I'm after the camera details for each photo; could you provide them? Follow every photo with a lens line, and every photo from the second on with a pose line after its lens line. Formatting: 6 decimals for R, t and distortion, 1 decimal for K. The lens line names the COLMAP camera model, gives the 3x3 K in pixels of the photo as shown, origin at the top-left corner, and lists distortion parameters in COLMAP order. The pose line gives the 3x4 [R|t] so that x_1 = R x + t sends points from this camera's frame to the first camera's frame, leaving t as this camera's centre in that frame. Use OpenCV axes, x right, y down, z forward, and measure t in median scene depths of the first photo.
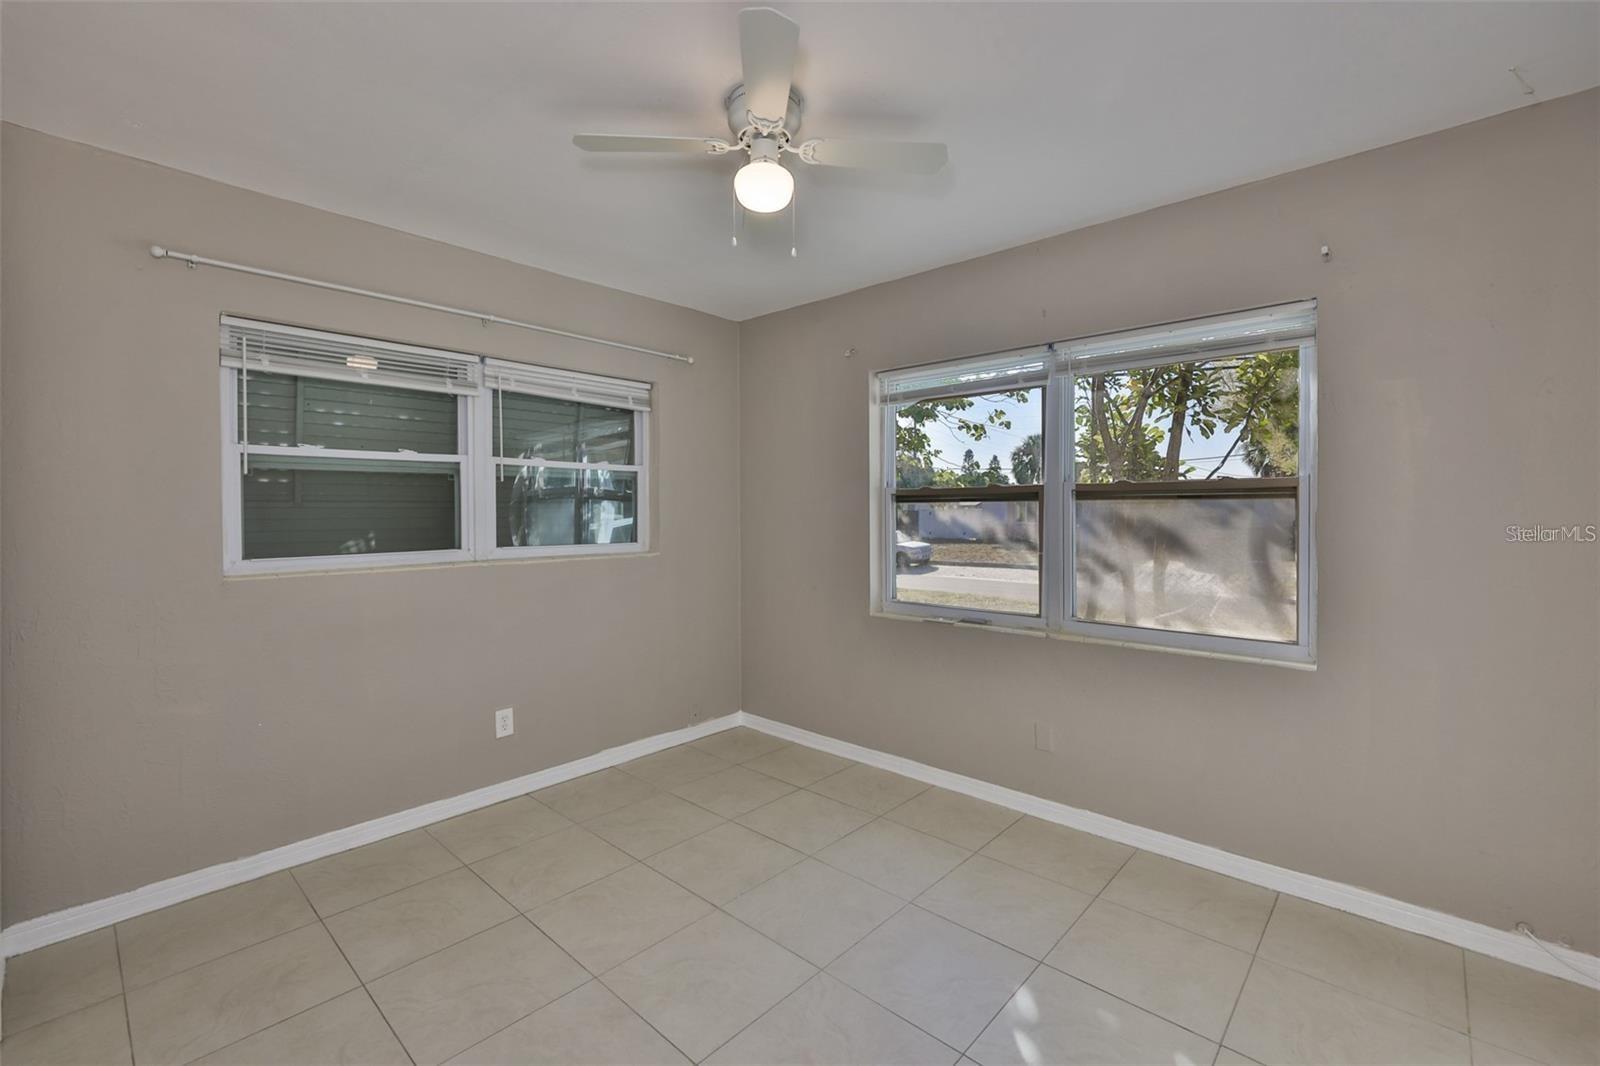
lens RADIAL K [[689.3, 0, 807.8], [0, 689.3, 518.6], [0, 0, 1]] dist [-0.004763, 0.000982]
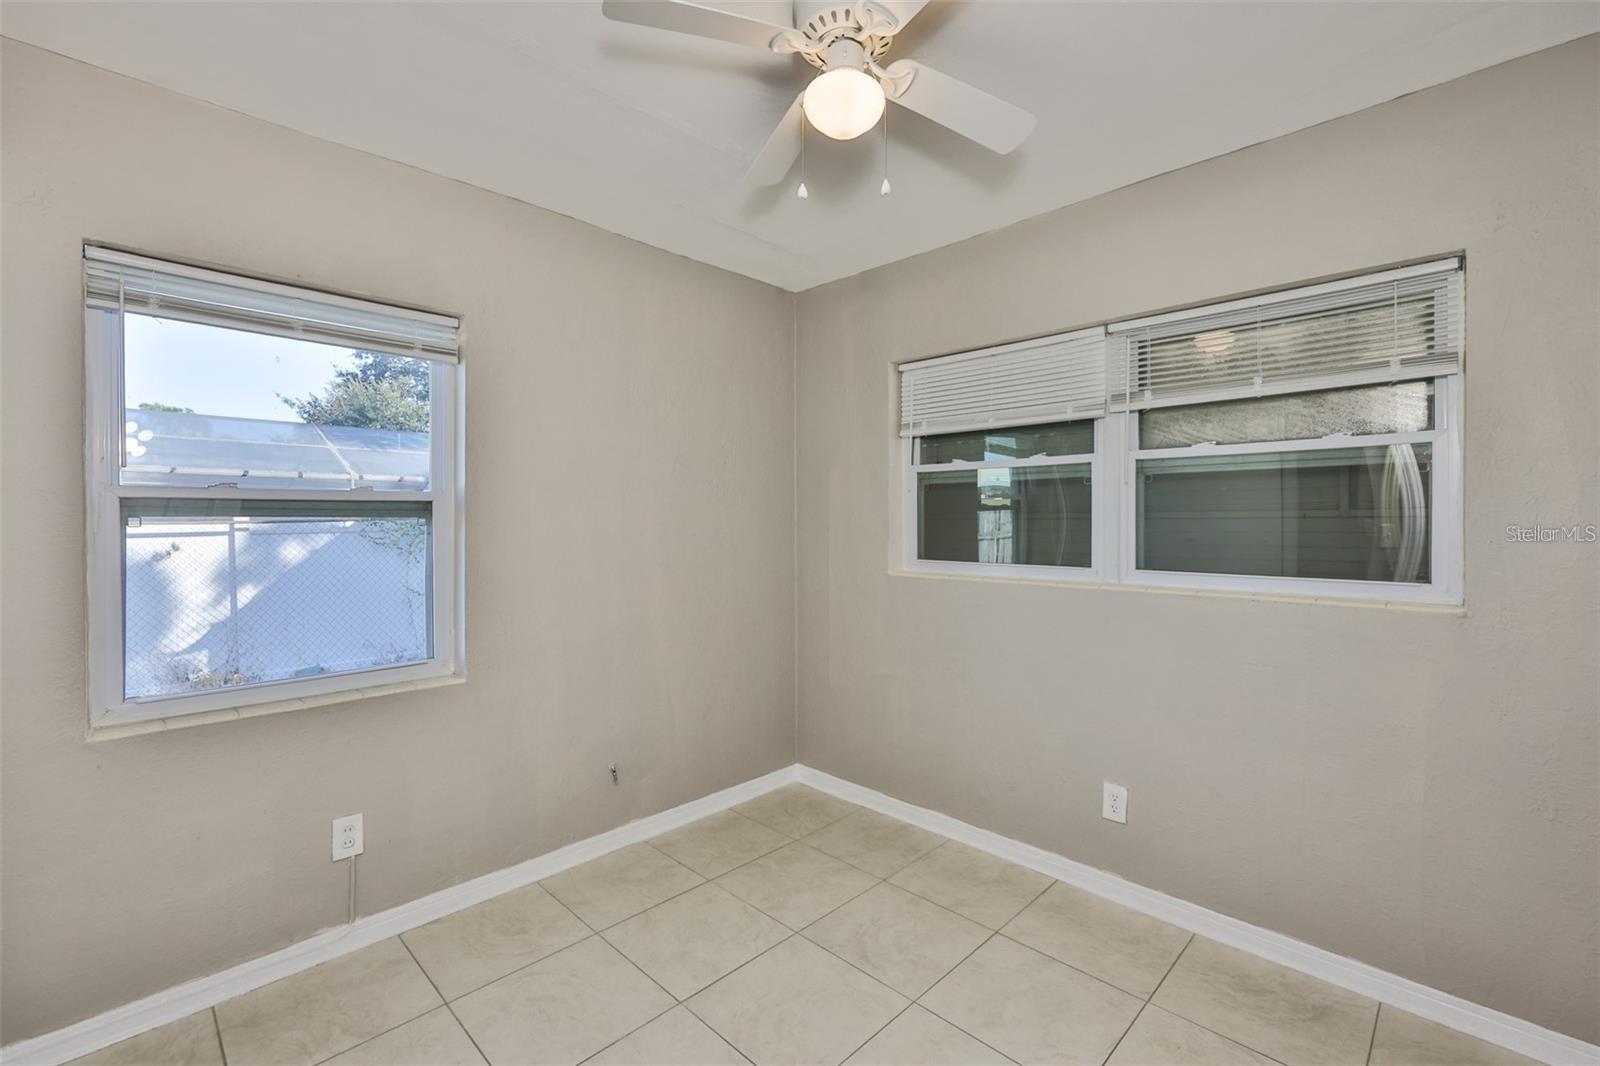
lens RADIAL K [[689.3, 0, 807.5], [0, 689.3, 518.0], [0, 0, 1]] dist [-0.004763, 0.000982]
pose [[-0.037910, 0.002859, -0.999277, 0.324534], [-0.018541, 0.999822, 0.003564, -0.011272], [0.999109, 0.018663, -0.037851, 0.686902]]
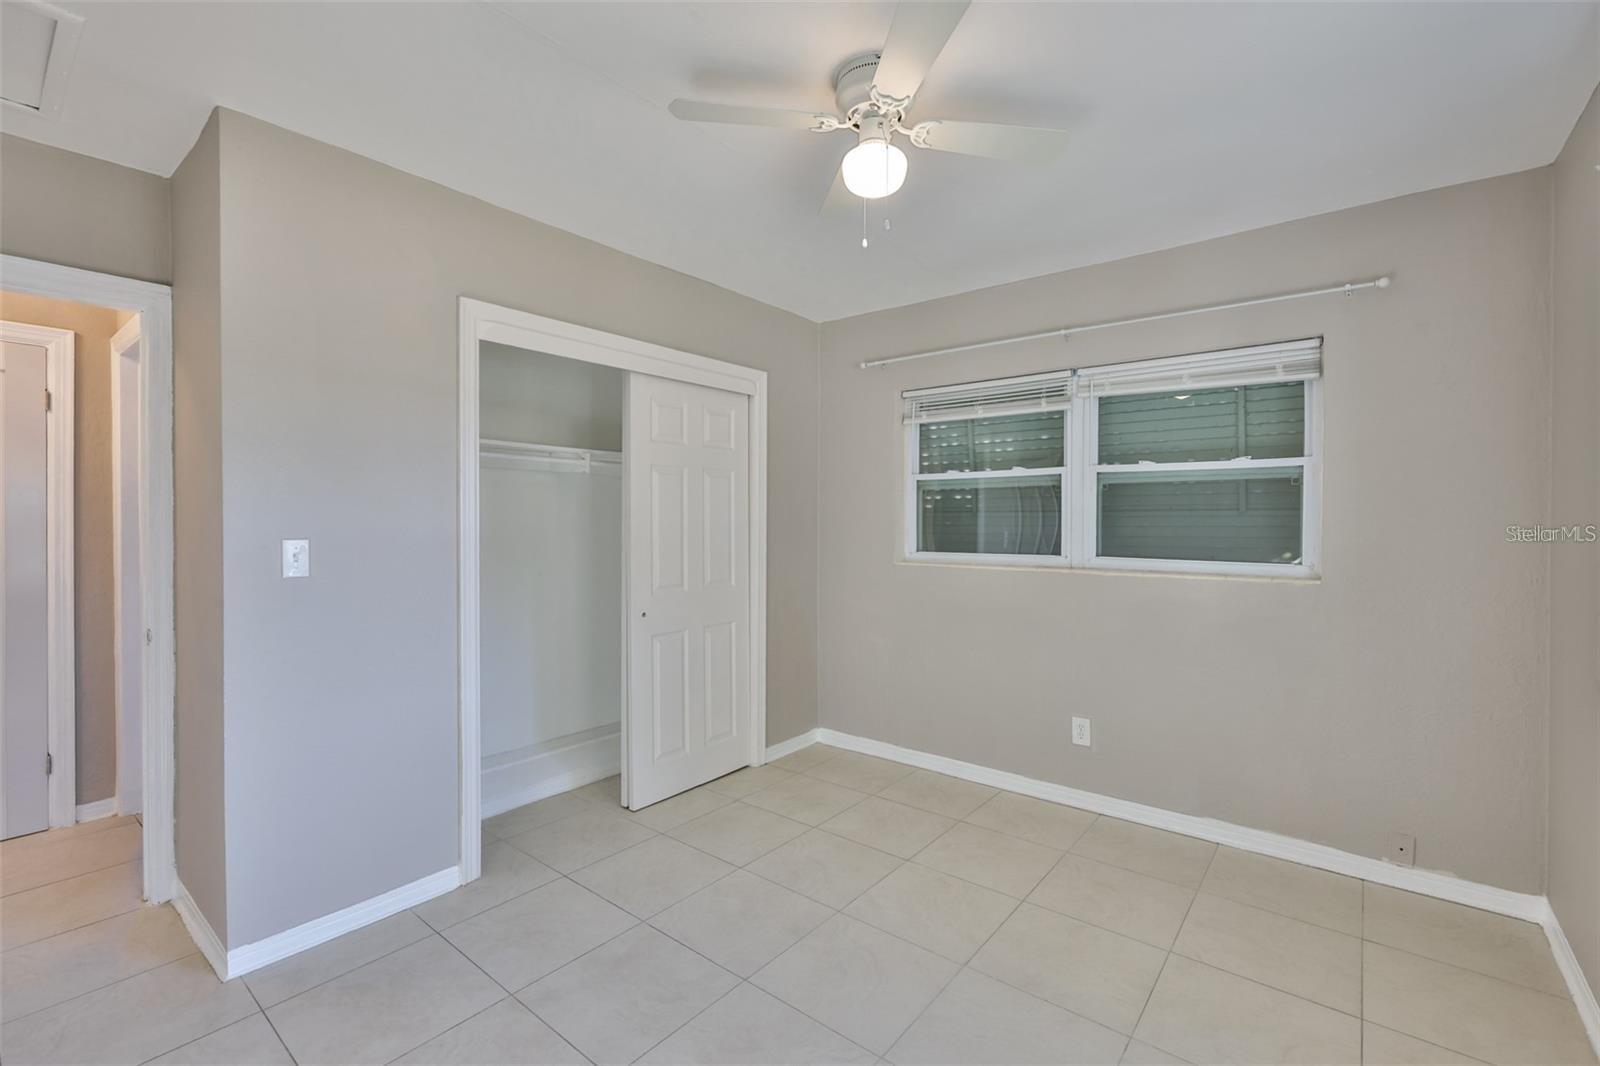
lens RADIAL K [[689.3, 0, 797.5], [0, 689.3, 529.6], [0, 0, 1]] dist [-0.004763, 0.000982]
pose [[0.054915, 0.016131, -0.998361, 0.531741], [-0.015105, 0.999769, 0.015323, -0.005560], [0.998377, 0.014239, 0.055146, 0.528409]]
